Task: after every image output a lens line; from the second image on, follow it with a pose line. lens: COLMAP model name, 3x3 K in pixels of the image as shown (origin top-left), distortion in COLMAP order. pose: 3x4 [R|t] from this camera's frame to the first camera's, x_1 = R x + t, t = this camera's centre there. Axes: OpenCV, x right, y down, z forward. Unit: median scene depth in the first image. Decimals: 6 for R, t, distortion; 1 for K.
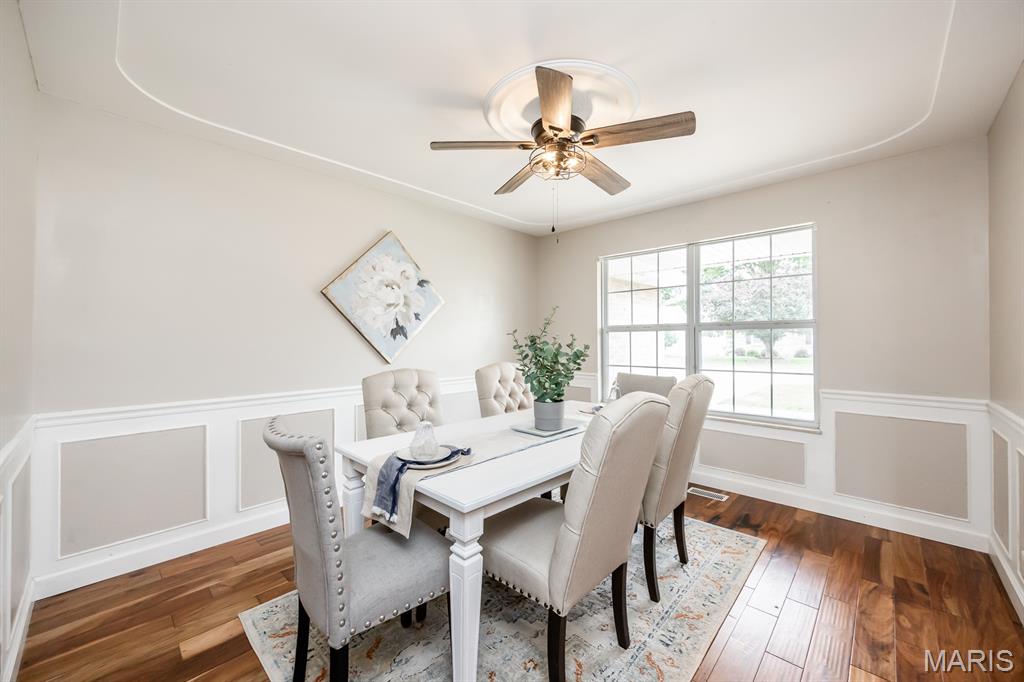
lens RADIAL K [[389.2, 0, 515.1], [0, 389.2, 340.1], [0, 0, 1]] dist [0.000428, -0.000065]
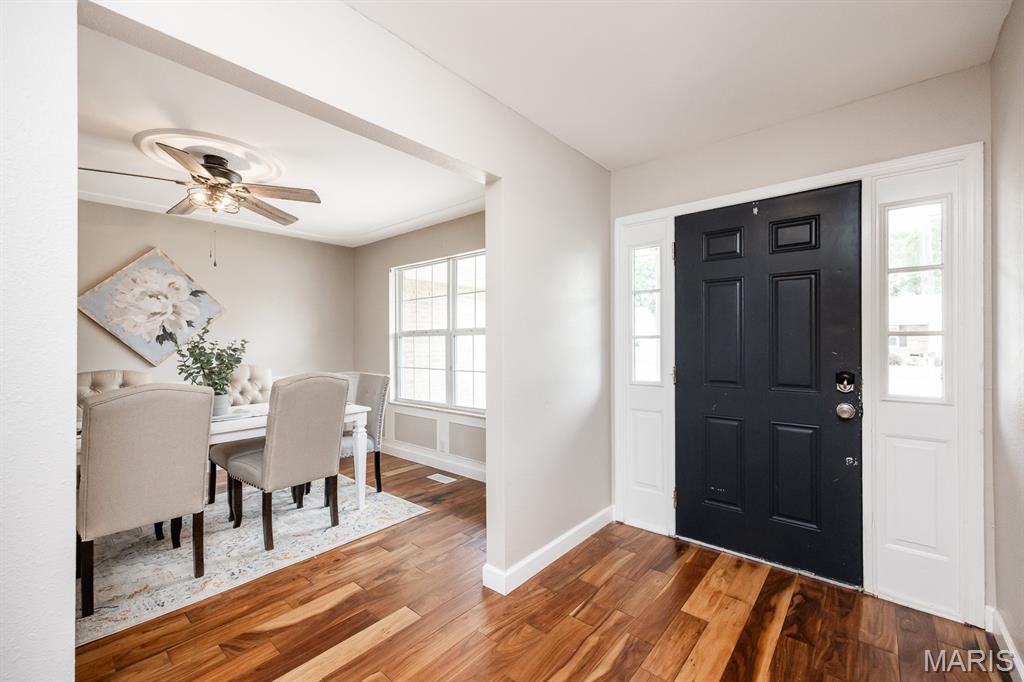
lens RADIAL K [[416.9, 0, 512.0], [0, 416.9, 341.0], [0, 0, 1]] dist [-0.000516, -0.000381]
pose [[0.998914, -0.003647, 0.046440, 0.647766], [0.003873, 0.999981, -0.004769, -0.002540], [-0.046422, 0.004944, 0.998910, -0.236999]]
